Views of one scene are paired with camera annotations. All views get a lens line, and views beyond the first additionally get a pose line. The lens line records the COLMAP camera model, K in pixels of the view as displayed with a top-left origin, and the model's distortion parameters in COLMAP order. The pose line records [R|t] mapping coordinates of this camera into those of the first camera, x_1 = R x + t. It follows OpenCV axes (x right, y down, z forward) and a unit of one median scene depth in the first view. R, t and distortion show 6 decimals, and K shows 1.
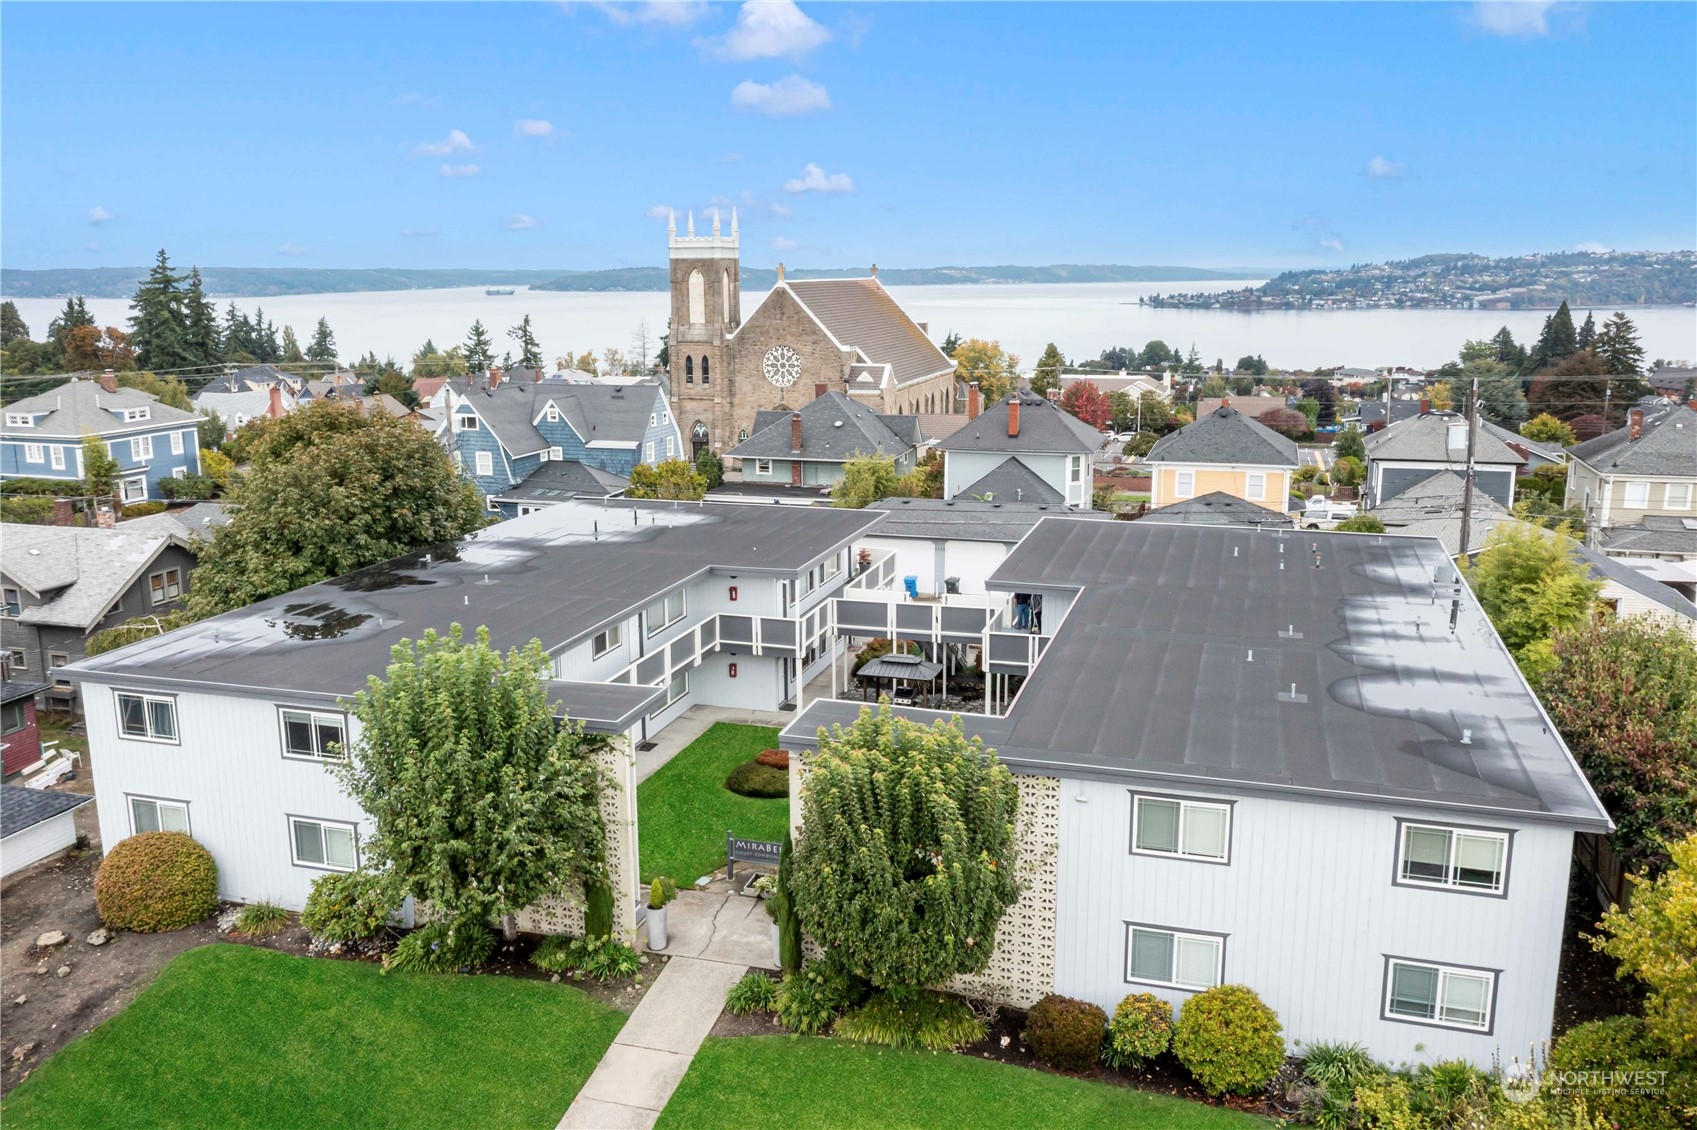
lens RADIAL K [[1357.3, 0, 848.5], [0, 1357.3, 565.0], [0, 0, 1]] dist [0.004410, 0.014812]
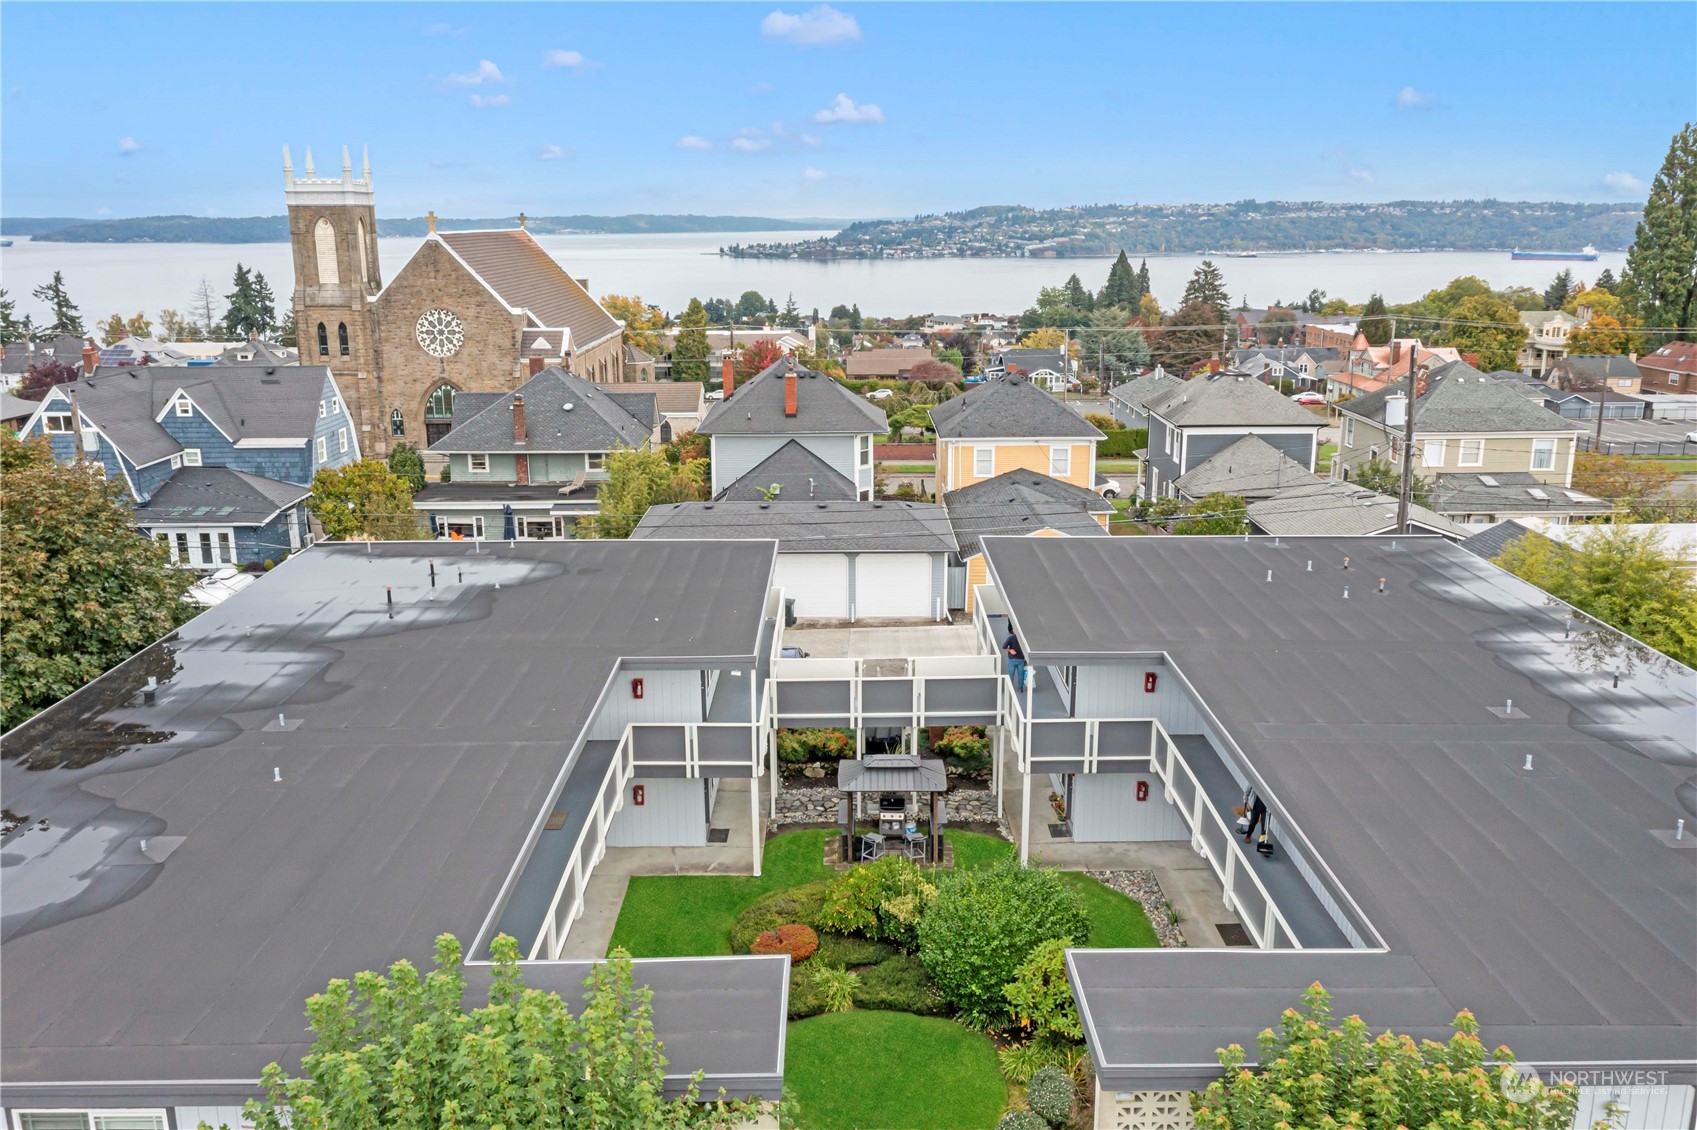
lens RADIAL K [[1357.3, 0, 848.5], [0, 1357.3, 565.0], [0, 0, 1]] dist [0.004410, 0.014812]
pose [[0.954701, -0.072374, 0.288631, -0.060060], [0.062285, 0.997088, 0.044001, -0.022198], [-0.290975, -0.024031, 0.956429, 0.103254]]
